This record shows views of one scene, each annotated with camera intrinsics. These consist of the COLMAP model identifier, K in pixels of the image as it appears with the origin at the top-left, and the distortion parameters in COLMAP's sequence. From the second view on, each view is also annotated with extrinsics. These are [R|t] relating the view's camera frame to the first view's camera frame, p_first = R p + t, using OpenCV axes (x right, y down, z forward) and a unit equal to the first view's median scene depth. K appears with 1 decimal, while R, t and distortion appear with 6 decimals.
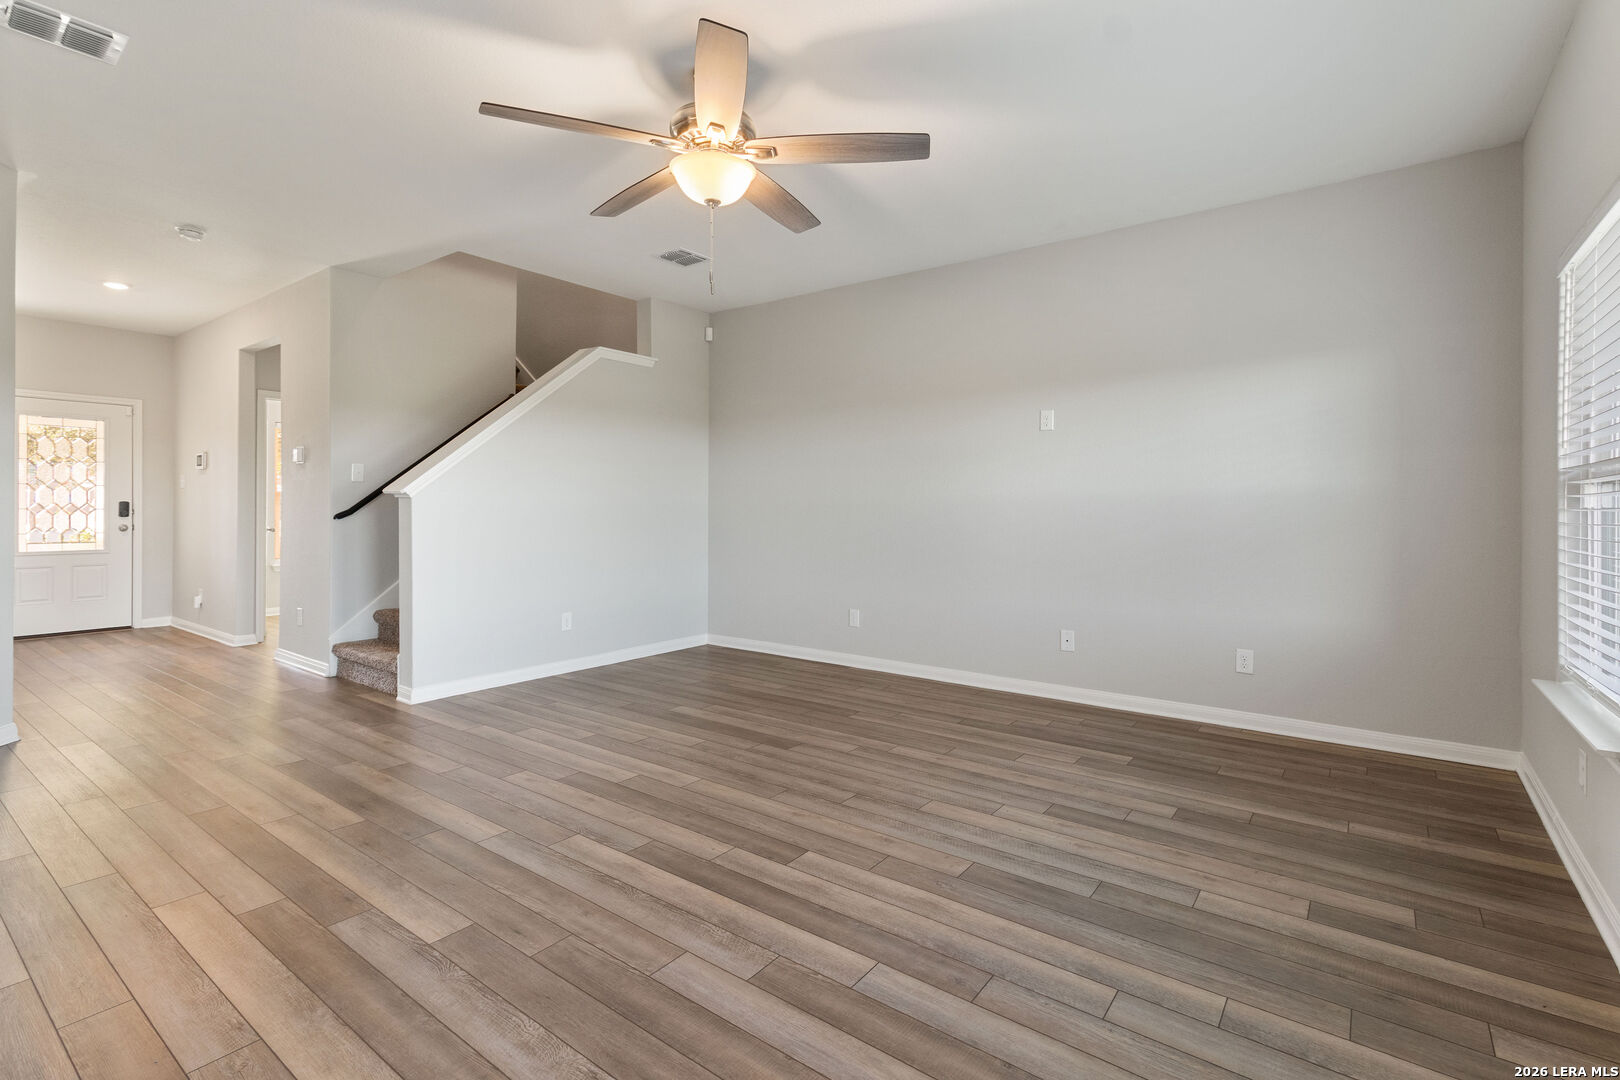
lens RADIAL K [[750.2, 0, 815.2], [0, 750.2, 509.2], [0, 0, 1]] dist [0.005191, 0.000498]
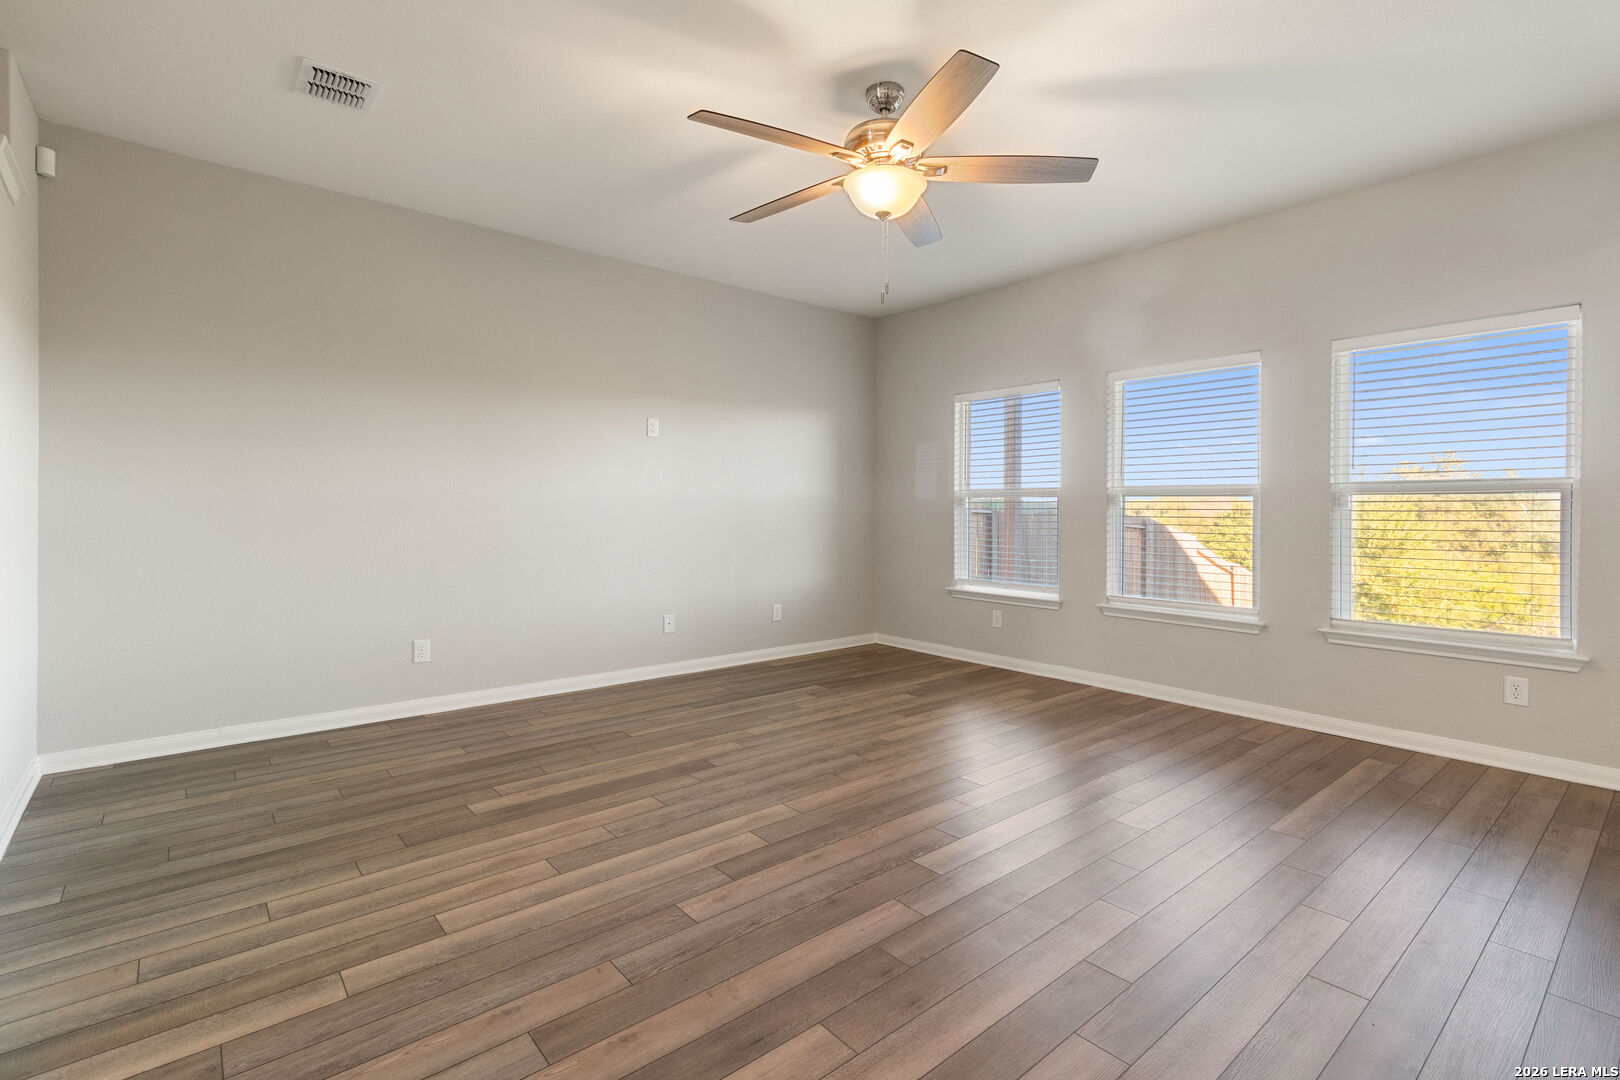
lens RADIAL K [[750.2, 0, 804.0], [0, 750.2, 526.7], [0, 0, 1]] dist [0.005191, 0.000498]
pose [[0.231986, -0.026897, 0.972347, -0.962881], [-0.001756, 0.999604, 0.028069, -0.006492], [-0.972718, -0.008219, 0.231847, 0.711400]]
